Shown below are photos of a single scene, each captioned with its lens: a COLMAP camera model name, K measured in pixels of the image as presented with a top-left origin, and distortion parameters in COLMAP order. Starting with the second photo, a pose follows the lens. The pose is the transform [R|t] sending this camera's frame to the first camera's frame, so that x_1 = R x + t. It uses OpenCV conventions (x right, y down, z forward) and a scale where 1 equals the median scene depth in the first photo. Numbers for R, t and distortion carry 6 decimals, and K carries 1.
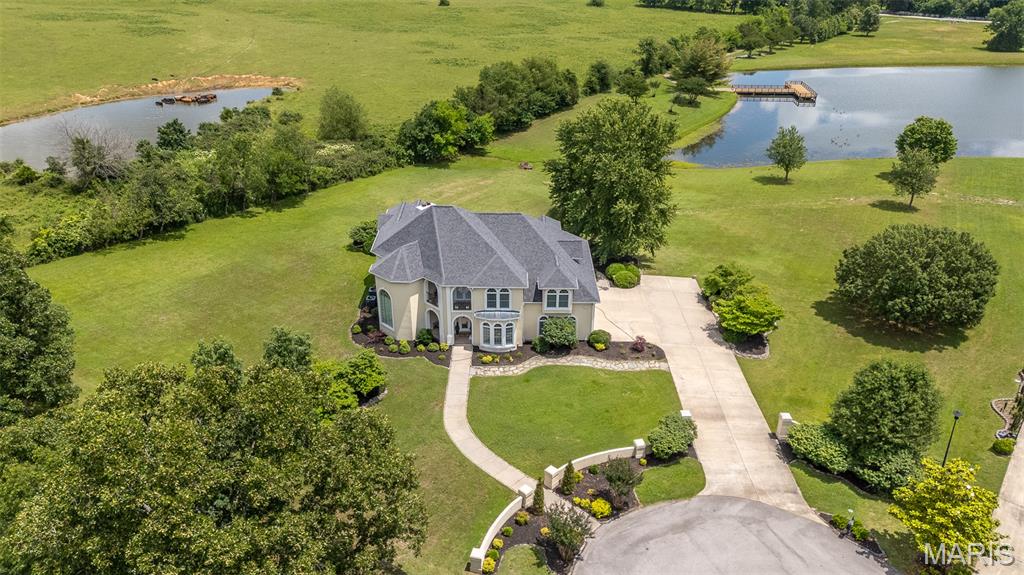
lens RADIAL K [[747.0, 0, 512.0], [0, 747.0, 287.5], [0, 0, 1]] dist [0.102330, -0.120080]
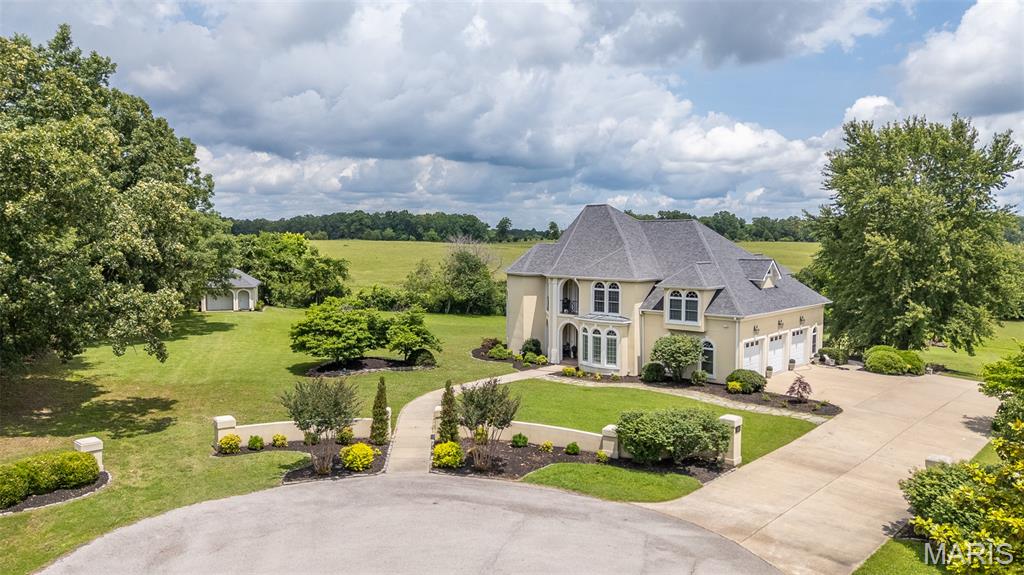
lens RADIAL K [[747.0, 0, 512.0], [0, 747.0, 287.5], [0, 0, 1]] dist [0.102330, -0.120080]
pose [[0.748161, 0.042220, -0.662172, 0.349186], [-0.296762, 0.913885, -0.277030, 0.207383], [0.593453, 0.403771, 0.696263, 0.366815]]
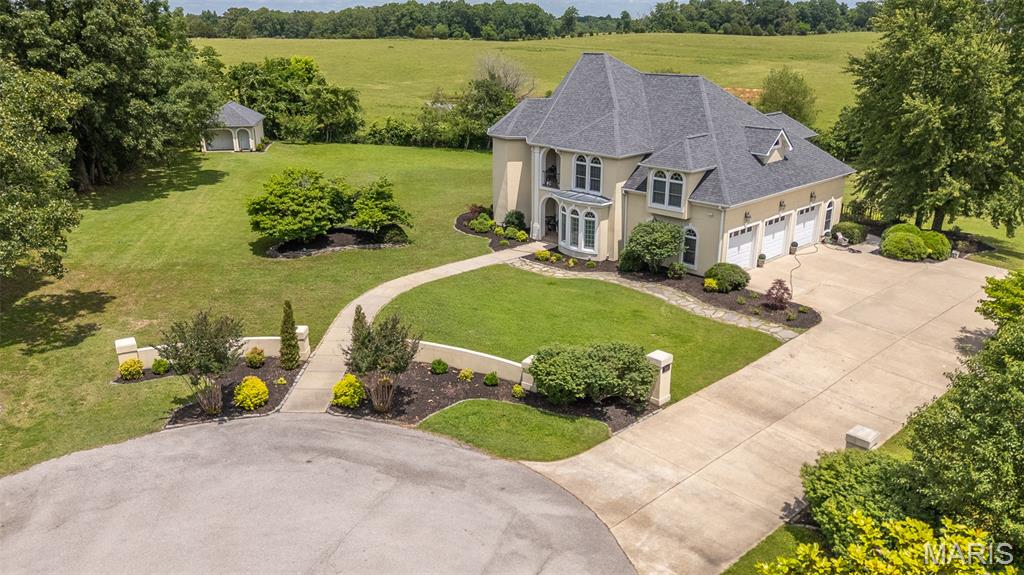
lens RADIAL K [[767.9, 0, 512.0], [0, 767.9, 287.5], [0, 0, 1]] dist [0.088831, -0.082805]
pose [[0.683832, 0.227691, -0.693203, 0.375796], [-0.319994, 0.947409, -0.004480, 0.117684], [0.655727, 0.224884, 0.720728, 0.420247]]
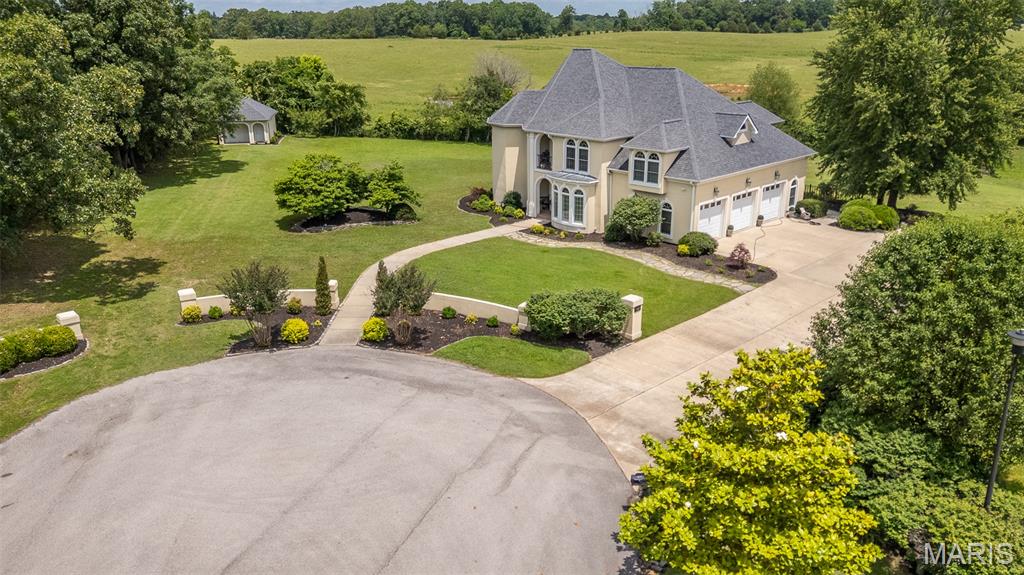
lens RADIAL K [[771.9, 0, 512.0], [0, 771.9, 287.5], [0, 0, 1]] dist [0.107206, -0.128776]
pose [[0.685641, 0.222566, -0.693080, 0.437547], [-0.313757, 0.949488, -0.005485, 0.143114], [0.656851, 0.221219, 0.720839, 0.369949]]
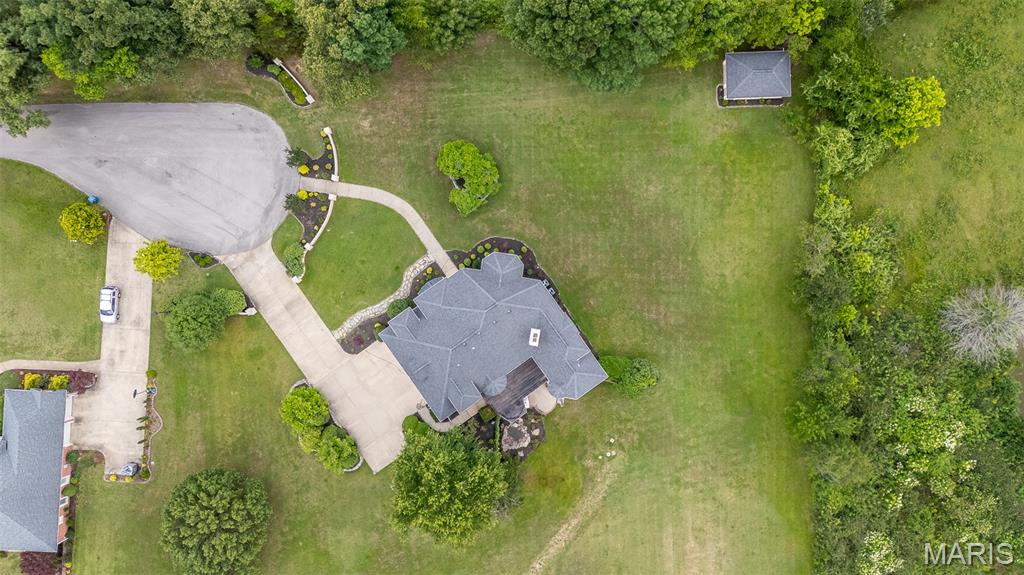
lens RADIAL K [[767.9, 0, 512.0], [0, 767.9, 287.5], [0, 0, 1]] dist [0.088831, -0.082805]
pose [[-0.815249, 0.578973, -0.012653, -0.114643], [-0.280062, -0.375042, 0.883691, -1.193812], [0.506887, 0.723971, 0.467900, 0.311629]]
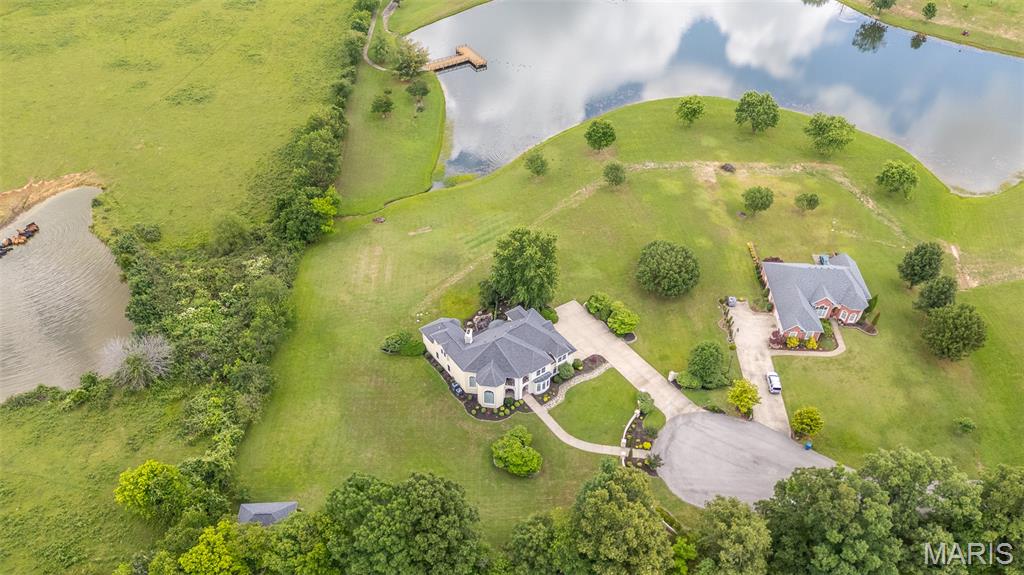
lens RADIAL K [[747.0, 0, 512.0], [0, 747.0, 287.5], [0, 0, 1]] dist [0.102330, -0.120080]
pose [[0.810477, -0.389618, 0.437407, -0.775967], [0.260117, 0.908443, 0.327217, -0.771196], [-0.524849, -0.151425, 0.837618, -0.562630]]
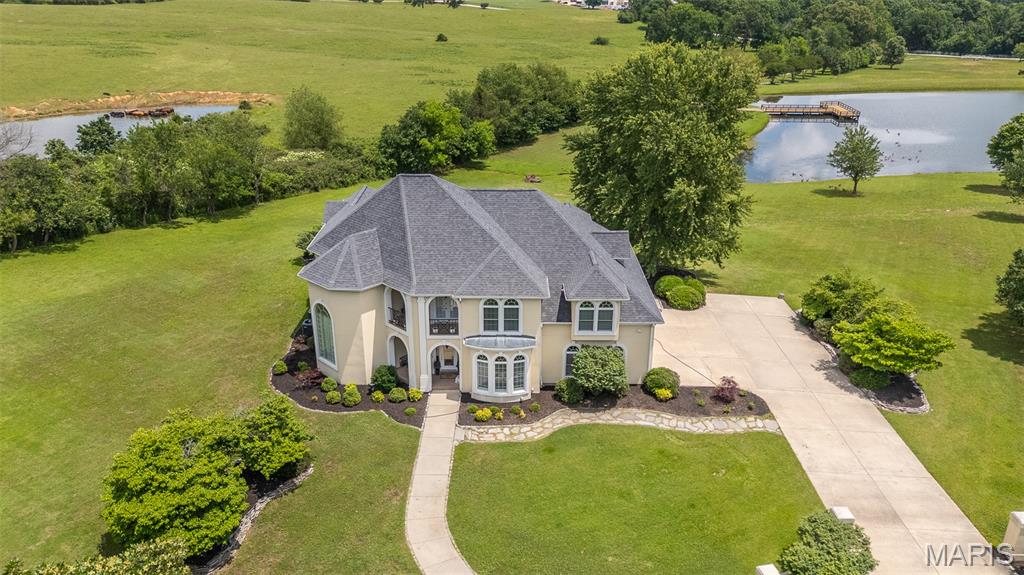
lens RADIAL K [[747.0, 0, 512.0], [0, 747.0, 287.5], [0, 0, 1]] dist [0.102330, -0.120080]
pose [[0.999999, -0.000727, 0.000729, -0.008678], [0.000779, 0.997227, -0.074422, 0.032803], [-0.000673, 0.074423, 0.997227, 0.324802]]
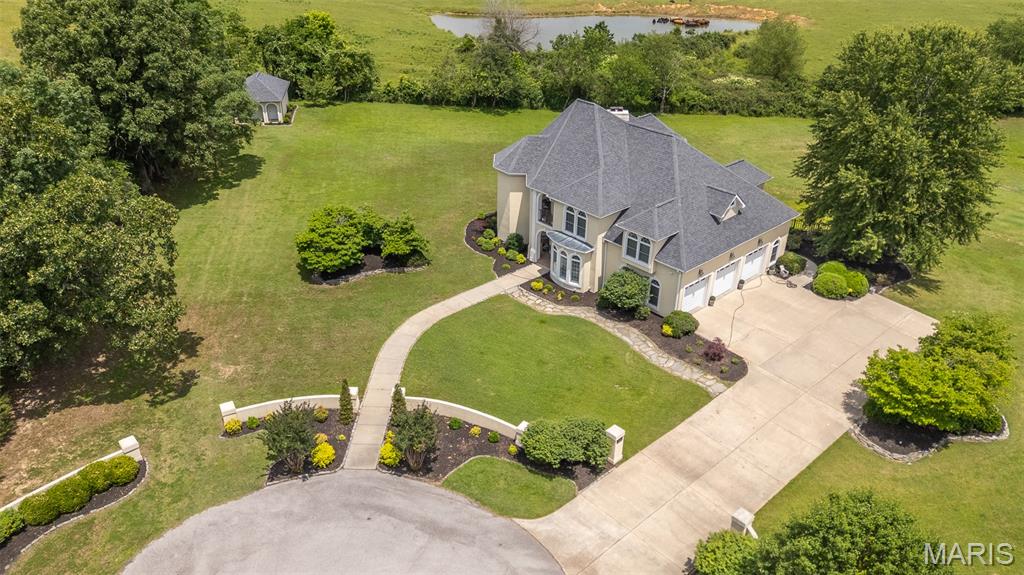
lens RADIAL K [[747.0, 0, 512.0], [0, 747.0, 287.5], [0, 0, 1]] dist [0.102330, -0.120080]
pose [[0.676889, 0.361548, -0.641175, 0.415259], [-0.338914, 0.926317, 0.164543, -0.025388], [0.653421, 0.105926, 0.749547, 0.309144]]
